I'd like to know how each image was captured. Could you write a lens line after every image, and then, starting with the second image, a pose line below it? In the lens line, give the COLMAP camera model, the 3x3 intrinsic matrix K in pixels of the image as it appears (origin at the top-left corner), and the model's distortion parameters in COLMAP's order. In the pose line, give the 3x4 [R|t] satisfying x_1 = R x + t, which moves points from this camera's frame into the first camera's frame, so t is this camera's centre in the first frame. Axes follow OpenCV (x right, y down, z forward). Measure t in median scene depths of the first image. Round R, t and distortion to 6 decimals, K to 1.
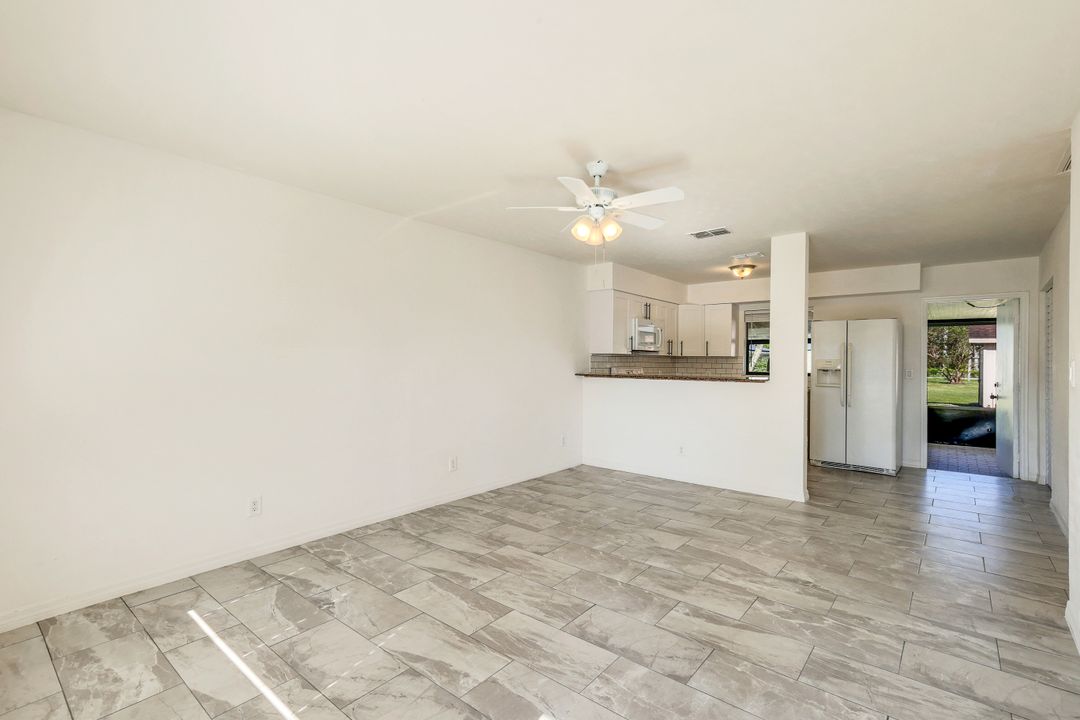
lens RADIAL K [[493.4, 0, 540.0], [0, 493.4, 360.0], [0, 0, 1]] dist [0.013424, -0.000637]
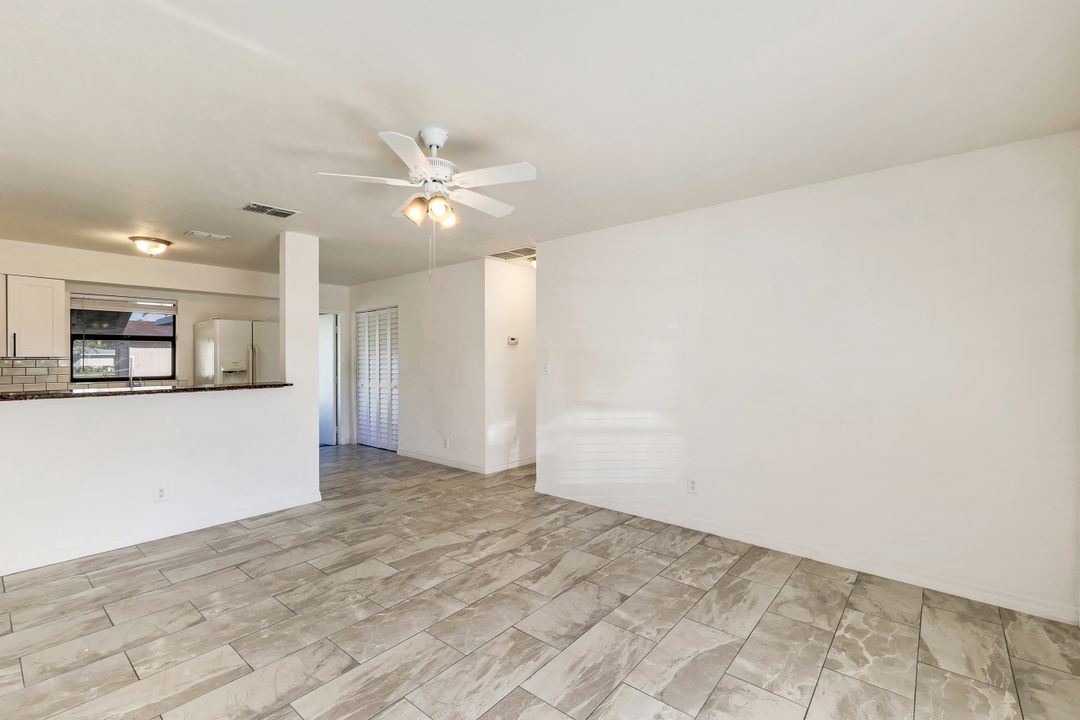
lens RADIAL K [[478.6, 0, 541.7], [0, 478.6, 359.9], [0, 0, 1]] dist [0.003523, 0.000201]
pose [[-0.003384, -0.011264, 0.999931, -0.603836], [0.003961, 0.999929, 0.011277, -0.018333], [-0.999986, 0.003998, -0.003339, 0.717660]]
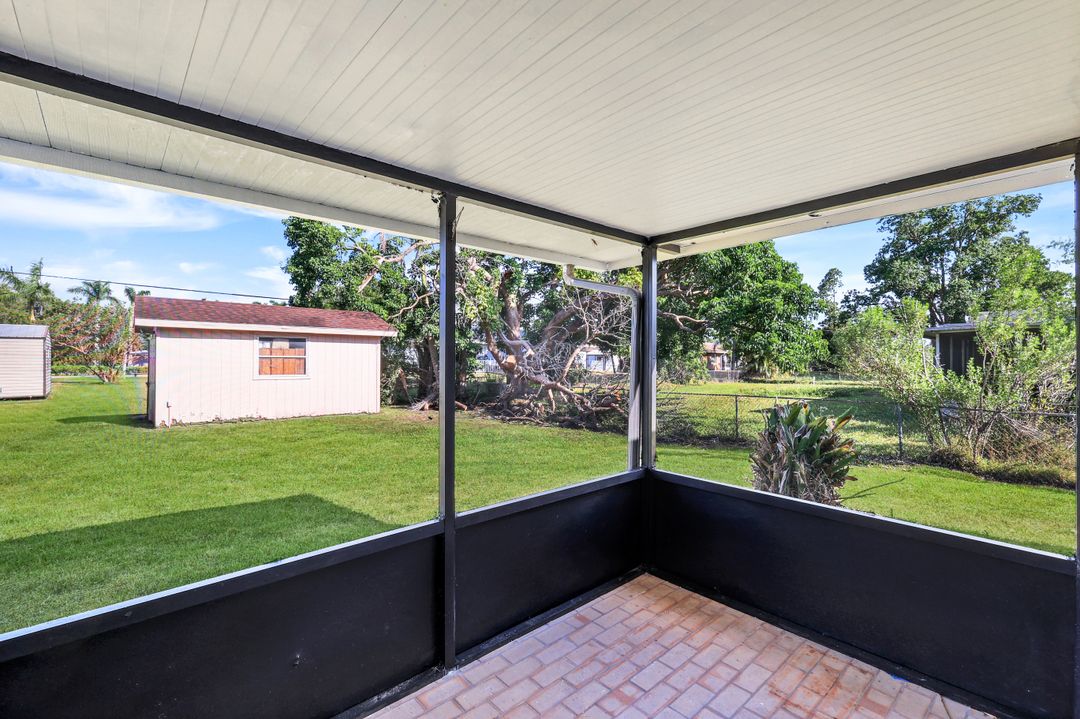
lens RADIAL K [[478.6, 0, 541.7], [0, 478.6, 359.4], [0, 0, 1]] dist [0.003523, 0.000201]
pose [[0.140042, -0.002758, 0.990142, 1.730489], [-0.003681, 0.999988, 0.003306, 0.018249], [-0.990139, -0.004107, 0.140030, 2.111933]]
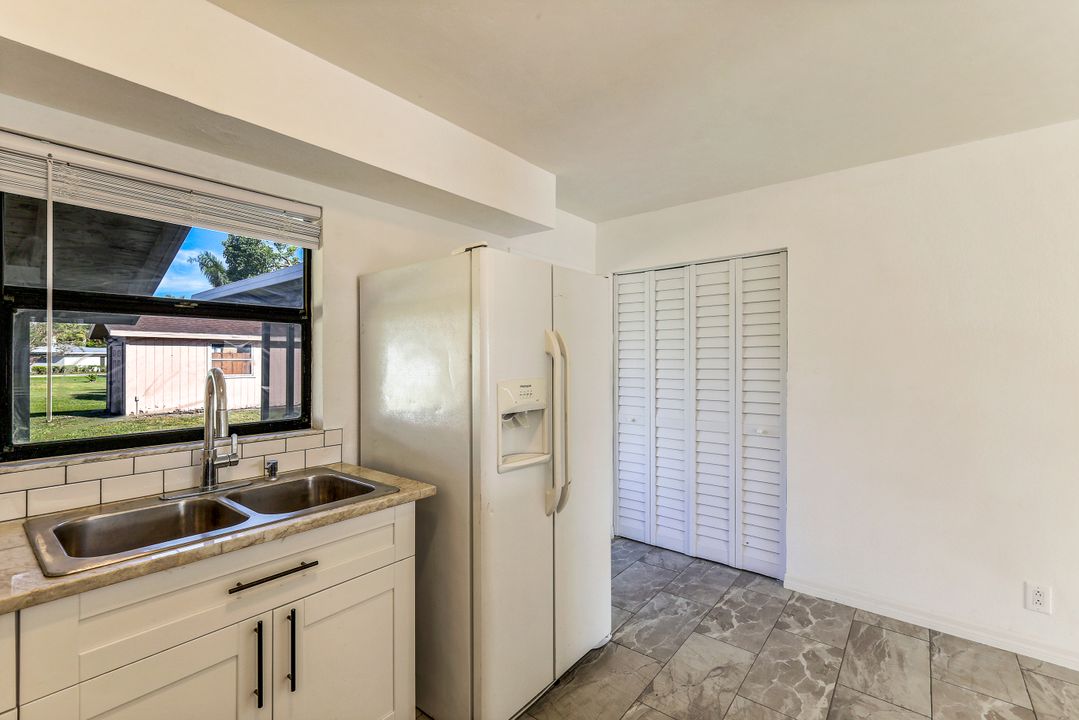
lens RADIAL K [[475.3, 0, 544.5], [0, 475.3, 359.8], [0, 0, 1]] dist [0.004340, 0.000118]
pose [[-0.026152, -0.009428, 0.999614, 0.497492], [-0.002118, 0.999954, 0.009376, -0.029178], [-0.999656, -0.001872, -0.026171, 1.743776]]
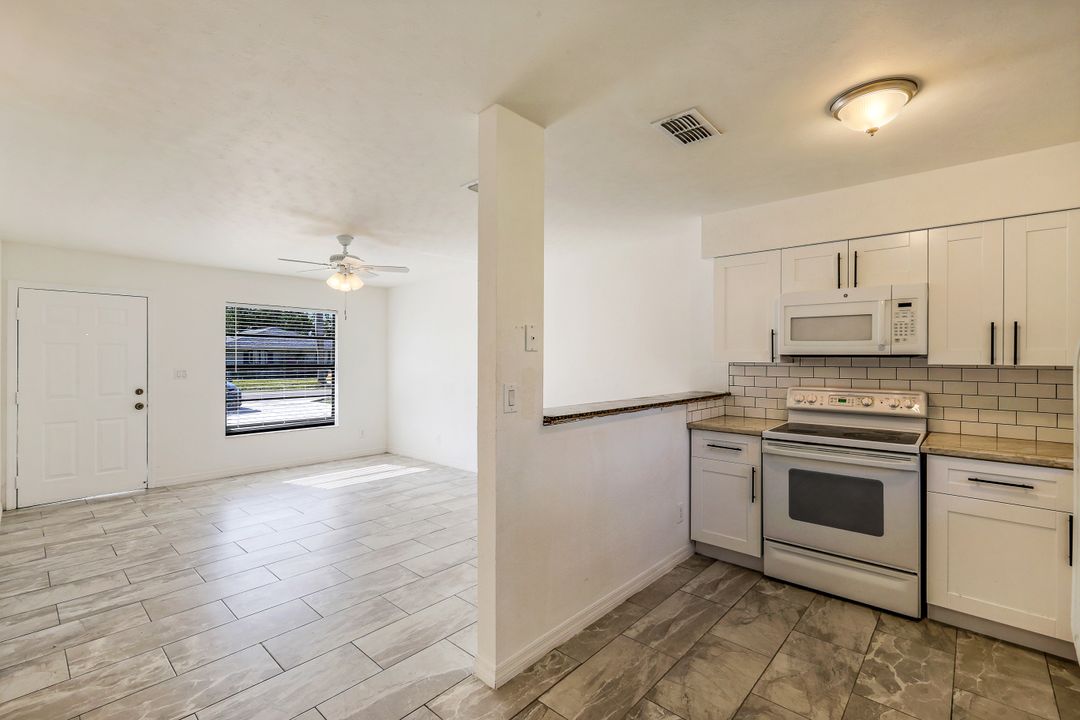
lens RADIAL K [[475.3, 0, 542.1], [0, 475.3, 355.8], [0, 0, 1]] dist [0.002320, 0.000292]
pose [[-0.032971, -0.012375, -0.999380, 1.313803], [-0.001609, 0.999923, -0.012329, -0.023526], [0.999455, 0.001201, -0.032989, 1.423556]]
